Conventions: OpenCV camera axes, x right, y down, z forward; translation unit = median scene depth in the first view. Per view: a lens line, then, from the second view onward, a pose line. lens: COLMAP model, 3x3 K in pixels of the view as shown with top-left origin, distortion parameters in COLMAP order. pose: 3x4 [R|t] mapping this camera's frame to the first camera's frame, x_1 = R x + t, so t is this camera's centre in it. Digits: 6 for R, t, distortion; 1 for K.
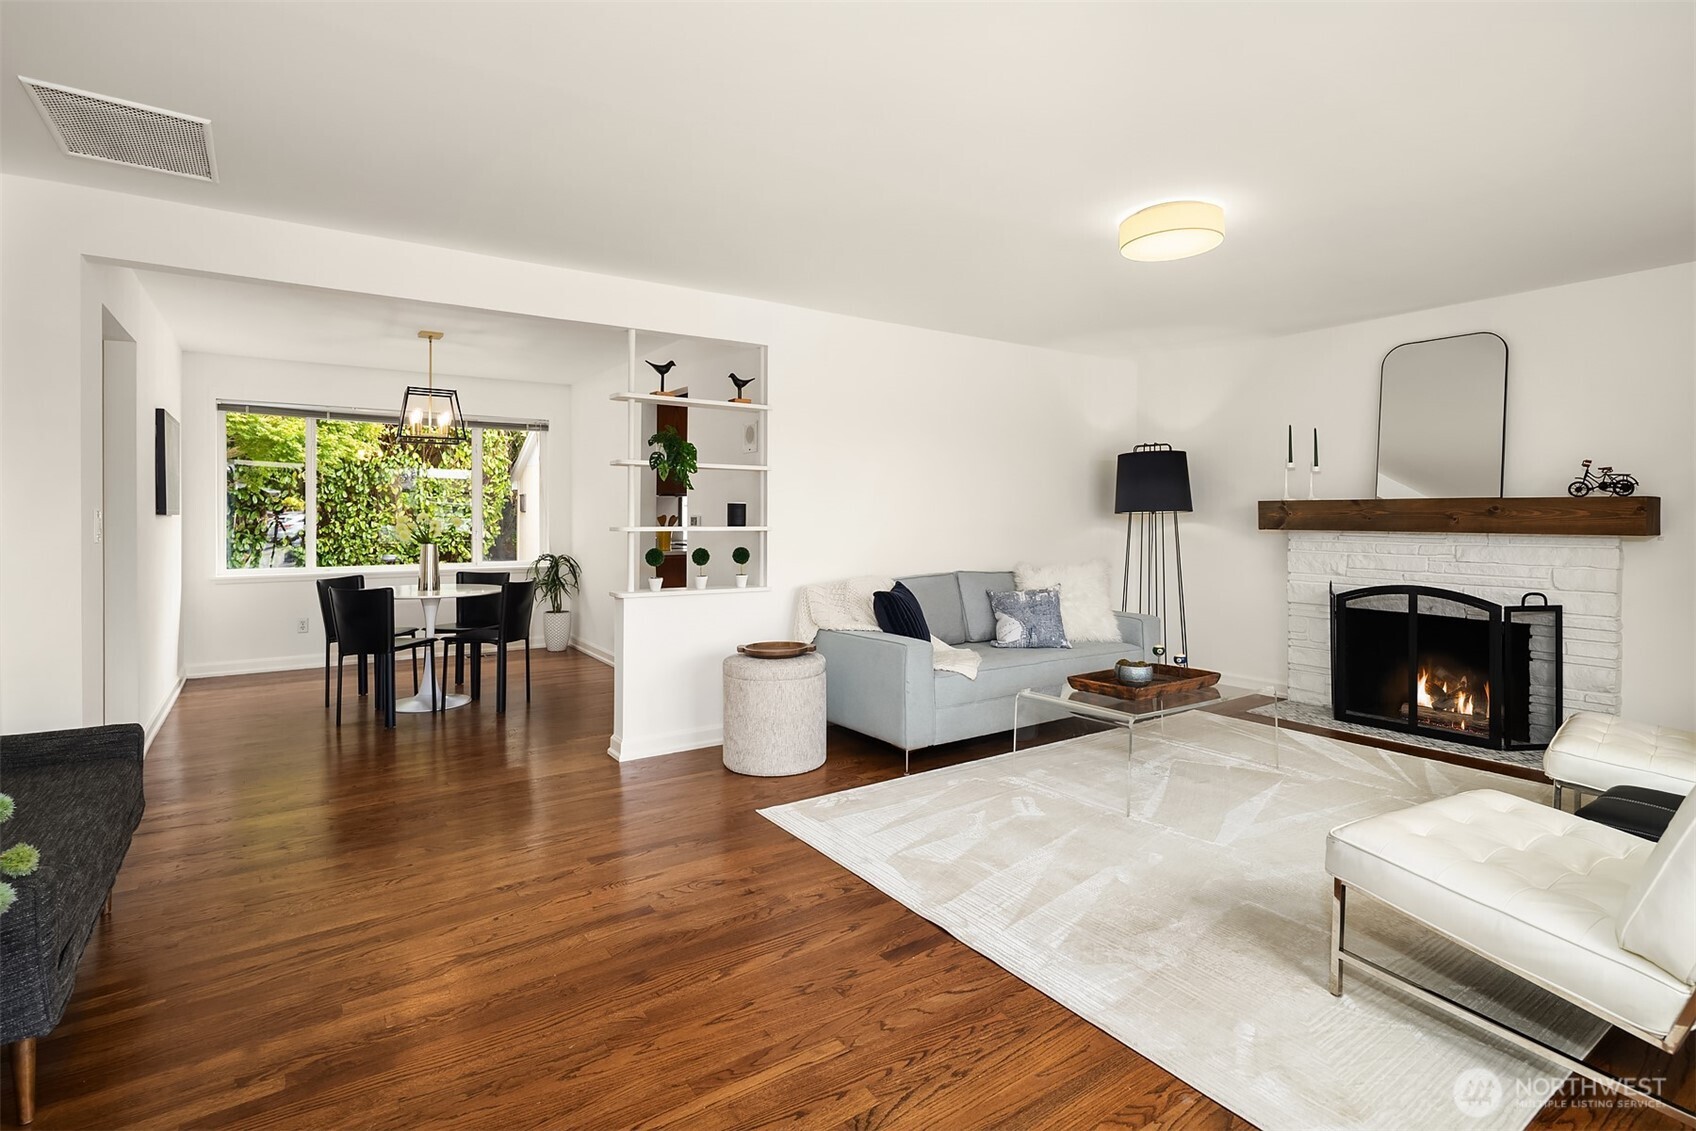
lens RADIAL K [[821.3, 0, 847.2], [0, 821.3, 507.7], [0, 0, 1]] dist [0.000577, -0.001277]
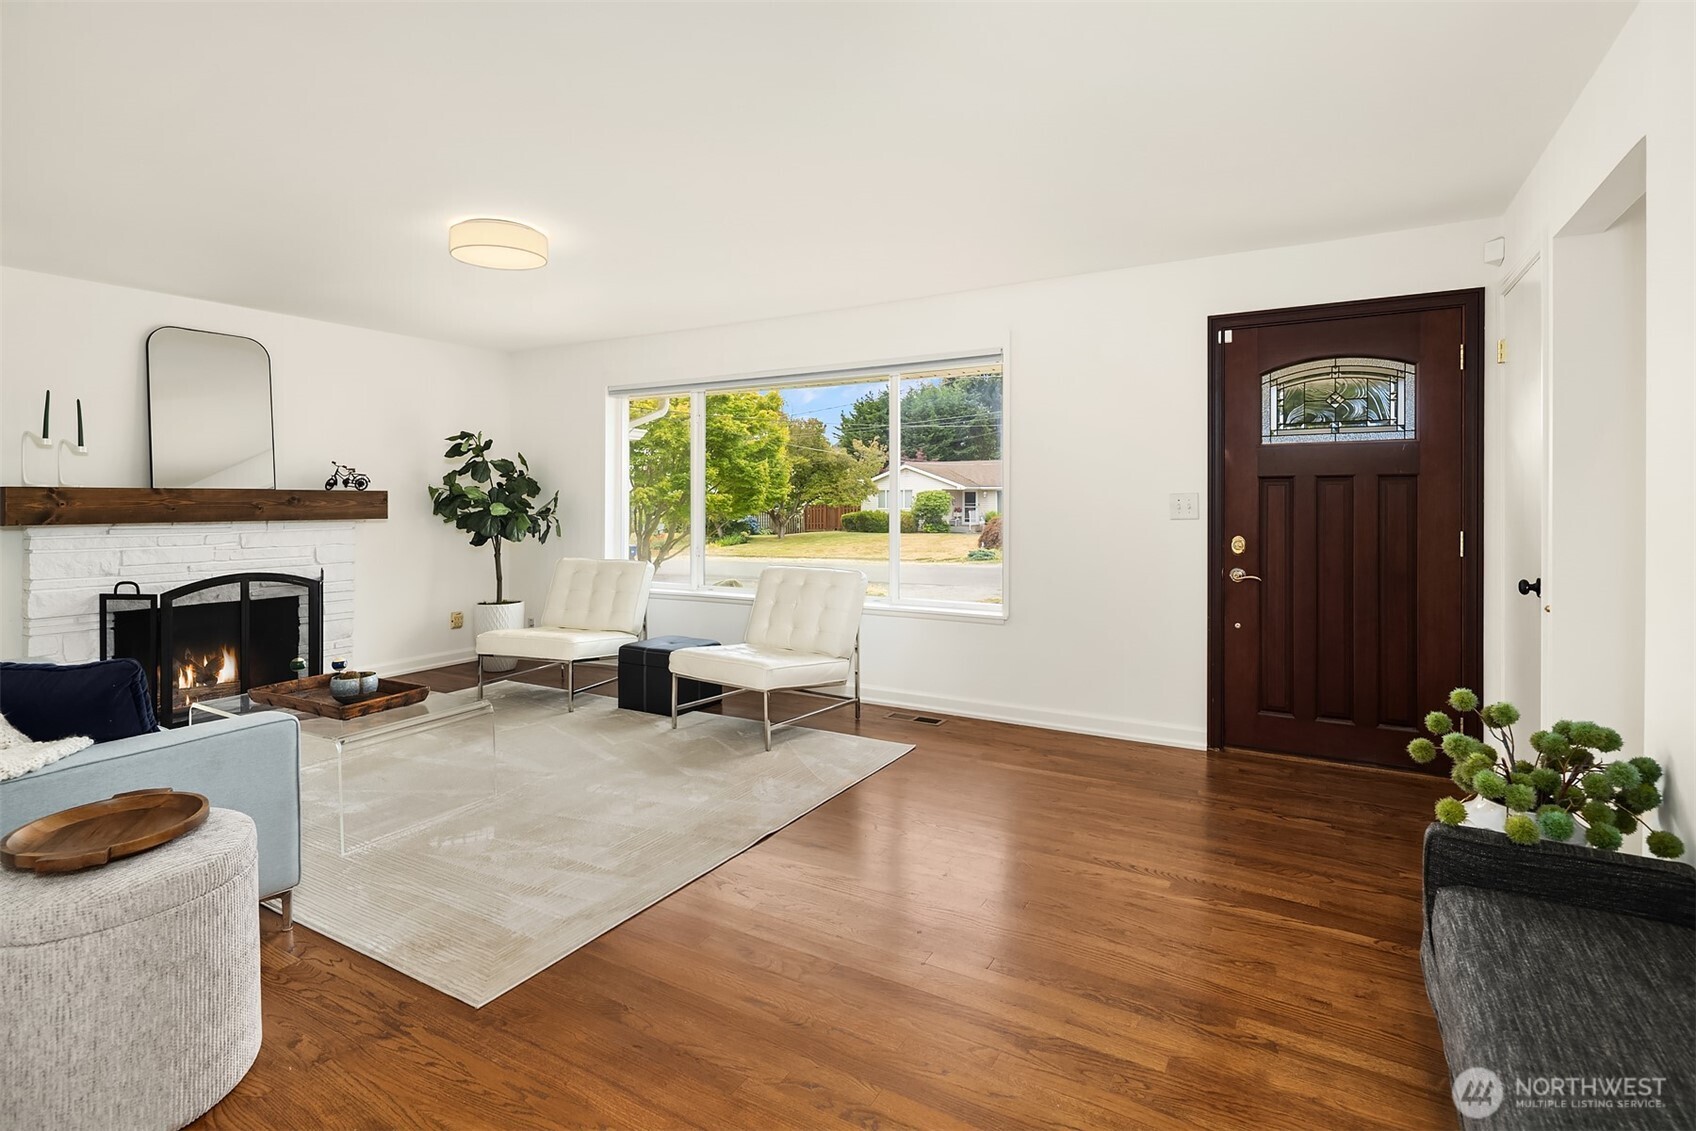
lens RADIAL K [[821.3, 0, 847.2], [0, 821.3, 507.7], [0, 0, 1]] dist [0.000577, -0.001277]
pose [[-0.419092, -0.007364, 0.907914, -0.464044], [-0.005372, 0.999970, 0.005631, 0.002150], [-0.907928, -0.002518, -0.419119, 0.615586]]
